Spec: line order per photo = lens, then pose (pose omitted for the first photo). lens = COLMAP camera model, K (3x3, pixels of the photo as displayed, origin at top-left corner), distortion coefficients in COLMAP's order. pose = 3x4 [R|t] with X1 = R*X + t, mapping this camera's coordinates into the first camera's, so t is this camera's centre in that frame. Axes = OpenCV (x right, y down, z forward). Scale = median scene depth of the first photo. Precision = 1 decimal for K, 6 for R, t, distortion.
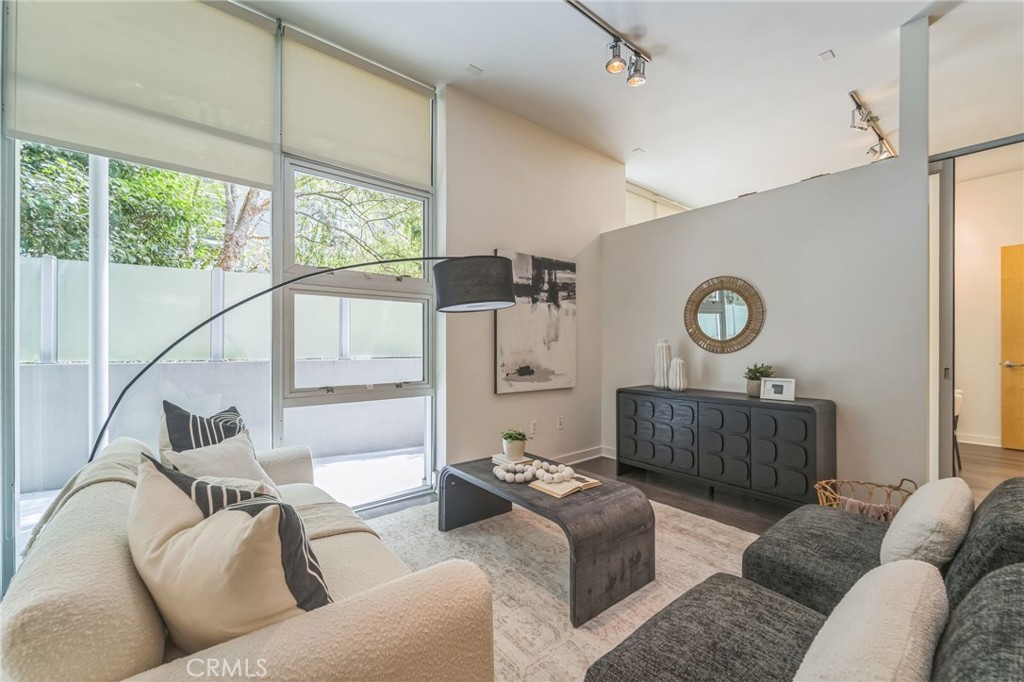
lens RADIAL K [[418.9, 0, 512.9], [0, 418.9, 343.1], [0, 0, 1]] dist [-0.000889, -0.000187]
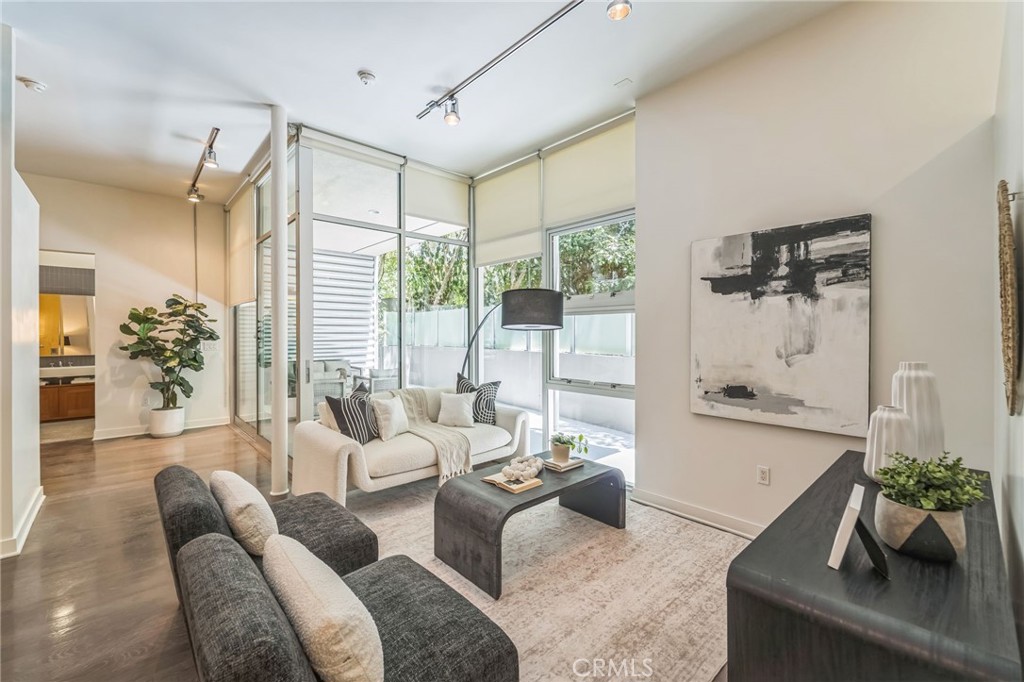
lens RADIAL K [[421.0, 0, 510.9], [0, 421.0, 335.3], [0, 0, 1]] dist [0.001189, -0.000033]
pose [[0.058312, 0.002146, -0.998296, 0.742262], [0.004909, 0.999985, 0.002436, -0.037393], [0.998286, -0.005042, 0.058301, 0.546470]]
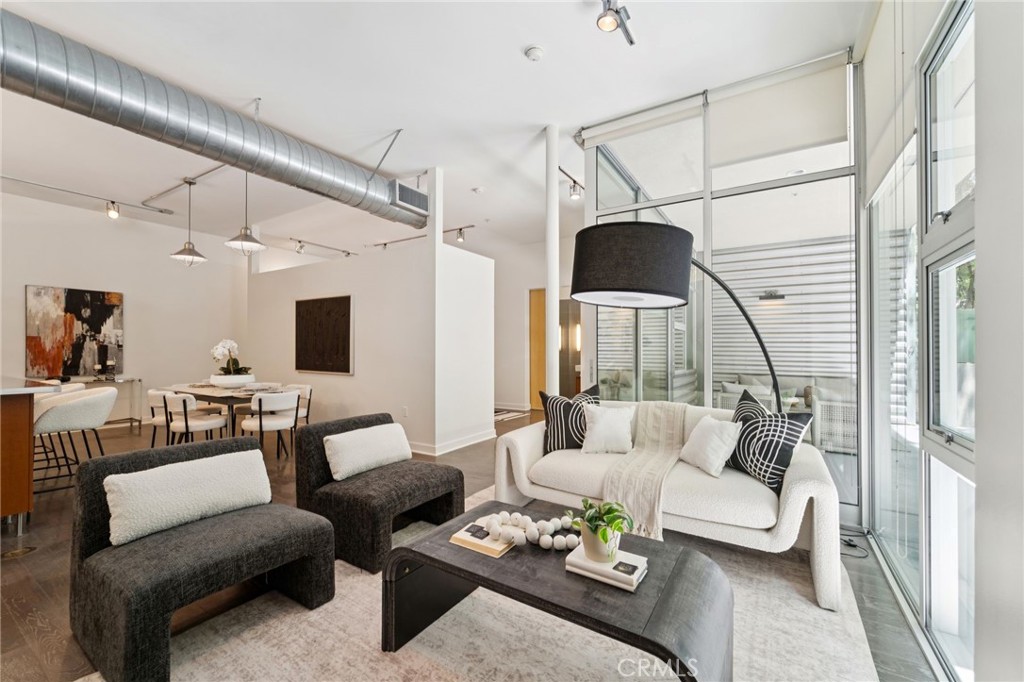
lens RADIAL K [[413.7, 0, 509.1], [0, 413.7, 349.3], [0, 0, 1]] dist [0.002960, -0.003938]
pose [[-0.949760, -0.007342, -0.312893, 0.194785], [-0.007548, 0.999971, -0.000555, 0.000473], [0.312888, 0.001835, -0.949788, 1.011253]]
